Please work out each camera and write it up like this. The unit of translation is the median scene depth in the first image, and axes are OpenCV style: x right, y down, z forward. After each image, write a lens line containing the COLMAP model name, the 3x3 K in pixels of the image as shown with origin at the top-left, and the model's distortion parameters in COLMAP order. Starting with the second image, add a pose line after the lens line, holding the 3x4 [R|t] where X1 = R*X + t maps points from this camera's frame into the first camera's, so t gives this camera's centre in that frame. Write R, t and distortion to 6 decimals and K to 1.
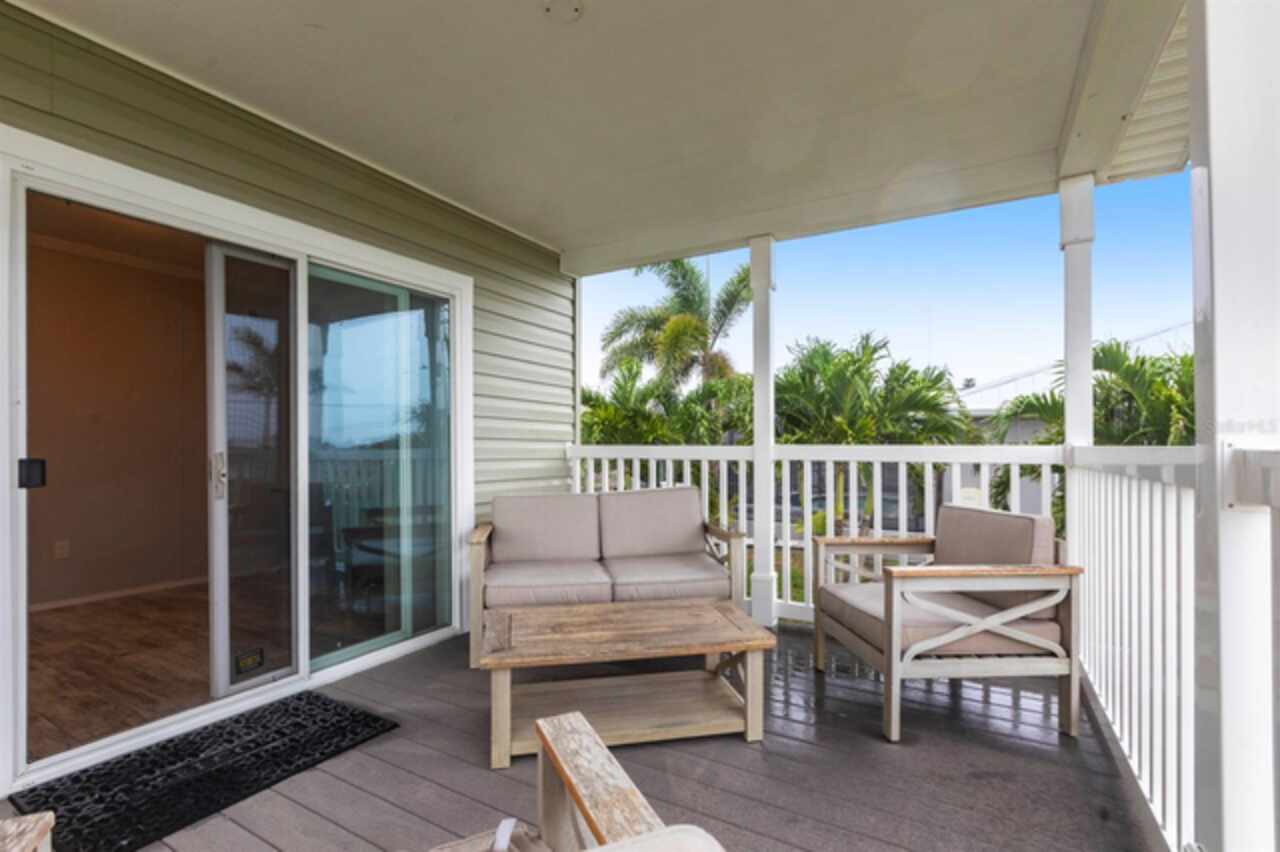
lens RADIAL K [[586.0, 0, 639.4], [0, 586.0, 450.2], [0, 0, 1]] dist [0.000769, 0.000075]
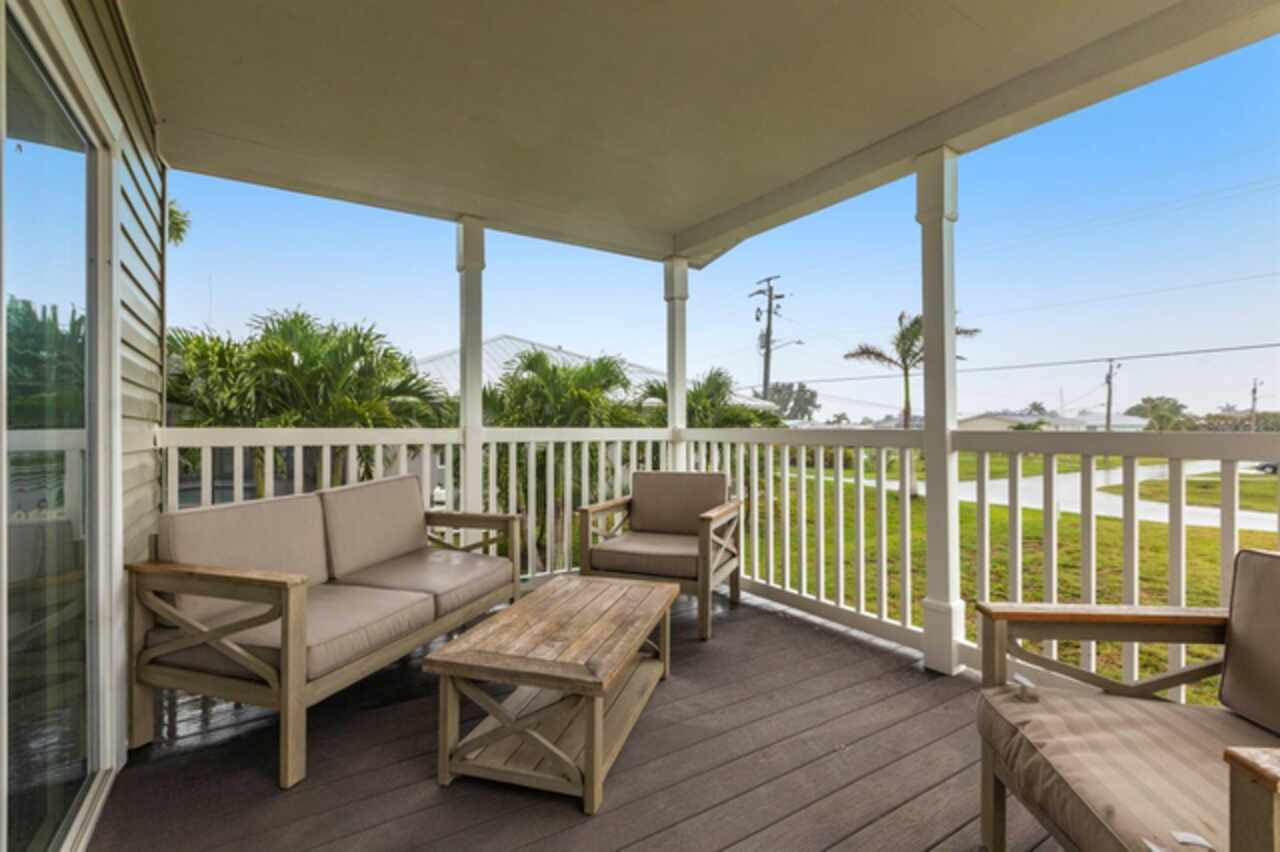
lens RADIAL K [[575.9, 0, 633.9], [0, 575.9, 433.0], [0, 0, 1]] dist [0.001048, 0.000072]
pose [[0.451892, -0.008096, 0.892036, -0.535241], [0.007295, 0.999959, 0.005379, -0.003289], [-0.892043, 0.004077, 0.451932, 0.321127]]
